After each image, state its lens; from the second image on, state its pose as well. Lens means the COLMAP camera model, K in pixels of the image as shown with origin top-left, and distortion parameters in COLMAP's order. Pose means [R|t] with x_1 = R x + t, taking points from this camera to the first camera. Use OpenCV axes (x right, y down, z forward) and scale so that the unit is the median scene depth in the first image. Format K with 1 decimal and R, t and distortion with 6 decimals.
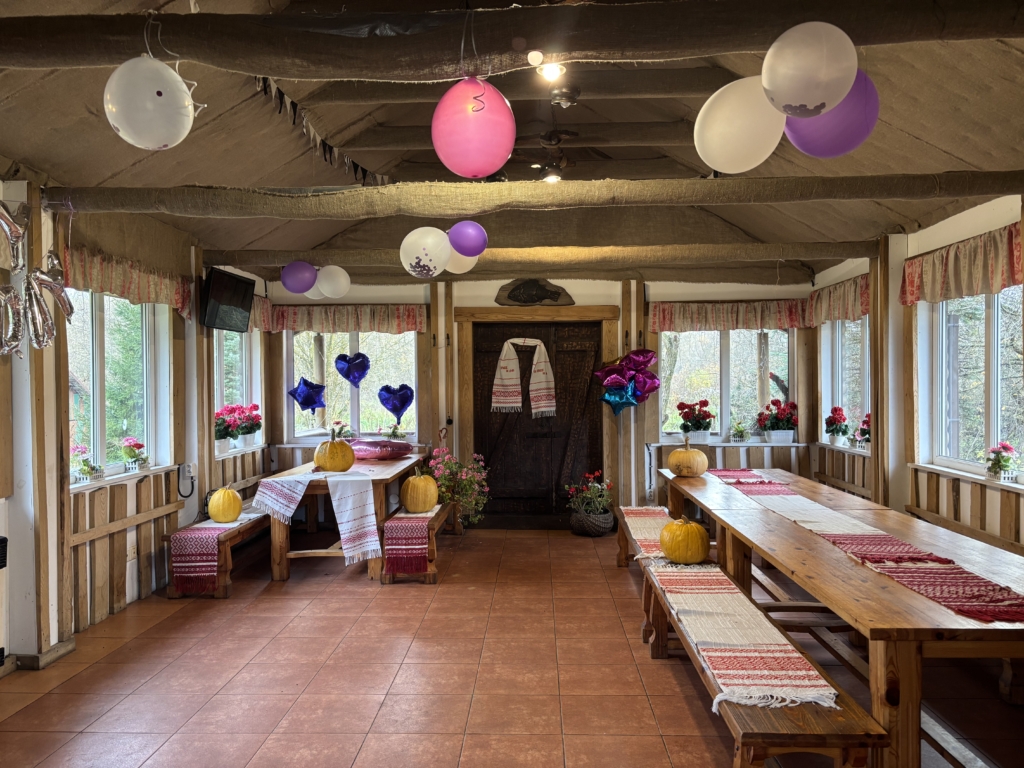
lens RADIAL K [[776.0, 0, 508.0], [0, 776.0, 387.5], [0, 0, 1]] dist [0.055255, -0.006807]
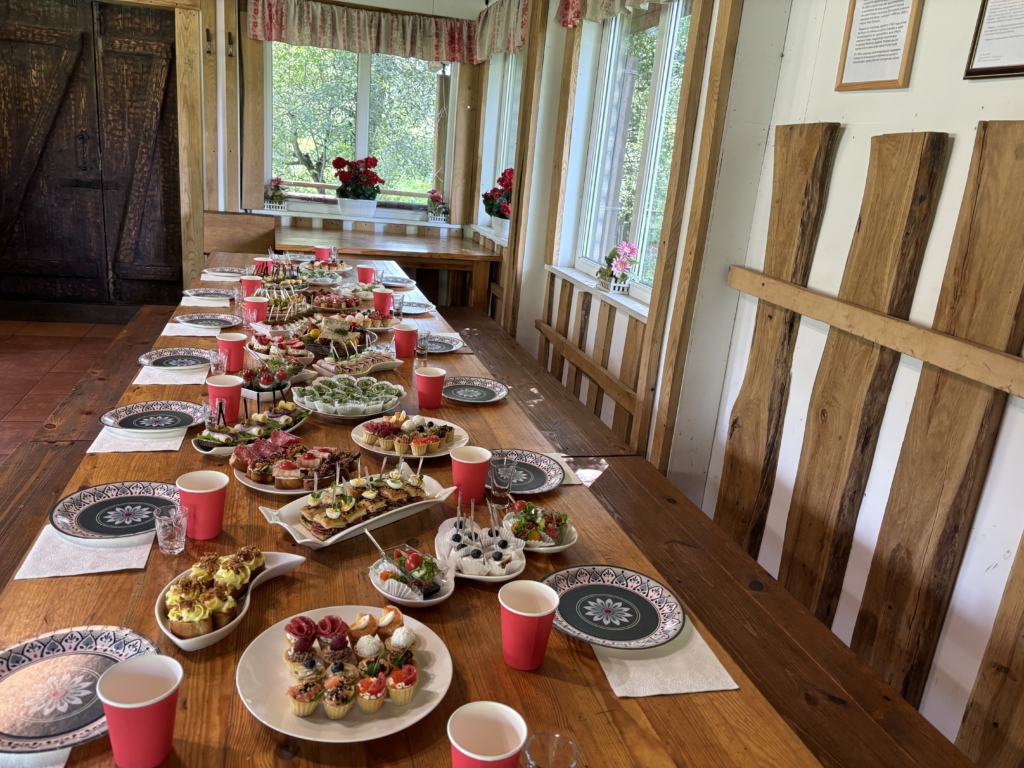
lens RADIAL K [[776.0, 0, 514.4], [0, 776.0, 383.9], [0, 0, 1]] dist [0.055255, -0.006807]
pose [[0.946173, 0.000214, 0.323661, 0.172784], [-0.094858, 0.956272, 0.276670, 0.002876], [-0.309449, -0.292479, 0.904819, 0.223277]]
